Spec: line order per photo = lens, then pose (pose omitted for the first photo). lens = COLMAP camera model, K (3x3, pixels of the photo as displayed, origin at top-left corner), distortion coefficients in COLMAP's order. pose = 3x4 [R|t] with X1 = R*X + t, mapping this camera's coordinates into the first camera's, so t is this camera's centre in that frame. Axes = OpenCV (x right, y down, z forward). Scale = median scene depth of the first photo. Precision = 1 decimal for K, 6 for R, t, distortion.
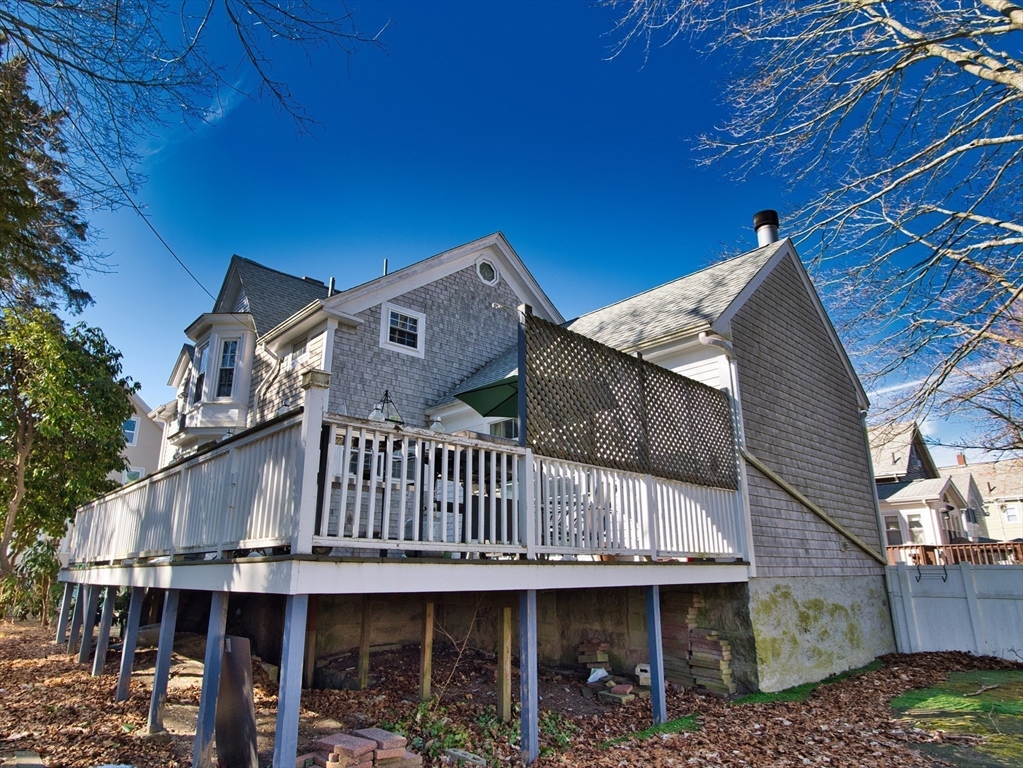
lens RADIAL K [[611.5, 0, 503.5], [0, 611.5, 406.9], [0, 0, 1]] dist [-0.039470, 0.019969]
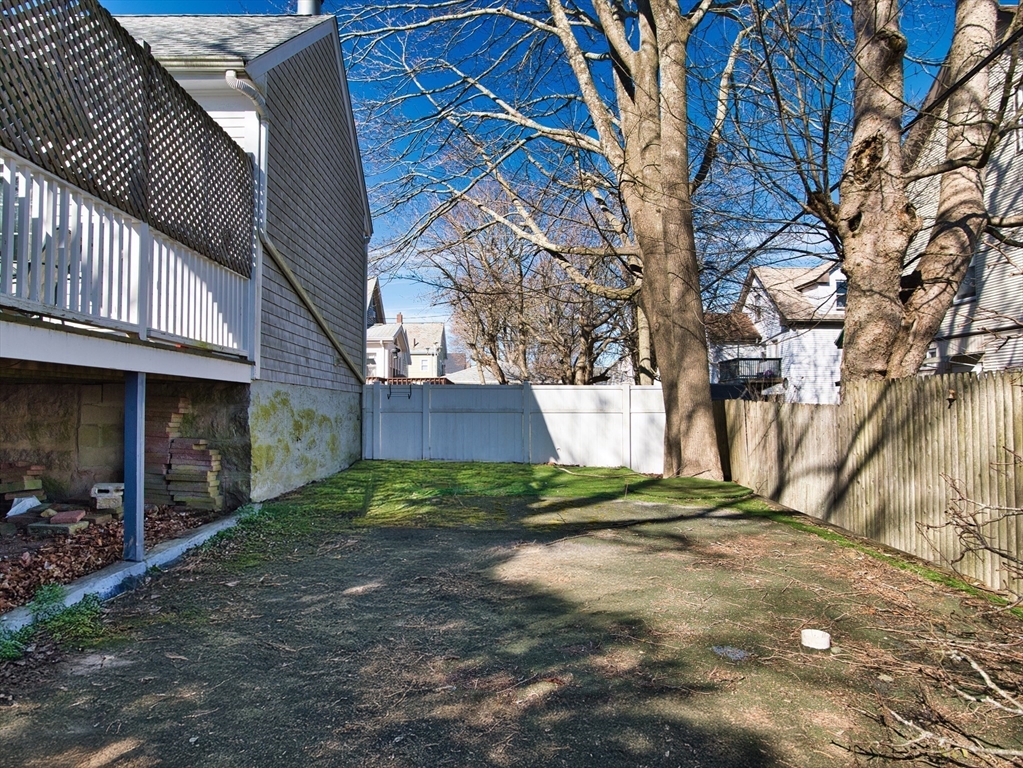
lens RADIAL K [[611.5, 0, 516.7], [0, 611.5, 392.3], [0, 0, 1]] dist [-0.039470, 0.019969]
pose [[0.660090, 0.021639, 0.750874, 0.000803], [-0.199645, 0.968689, 0.147592, 0.091996], [-0.724170, -0.247332, 0.643742, 0.152693]]
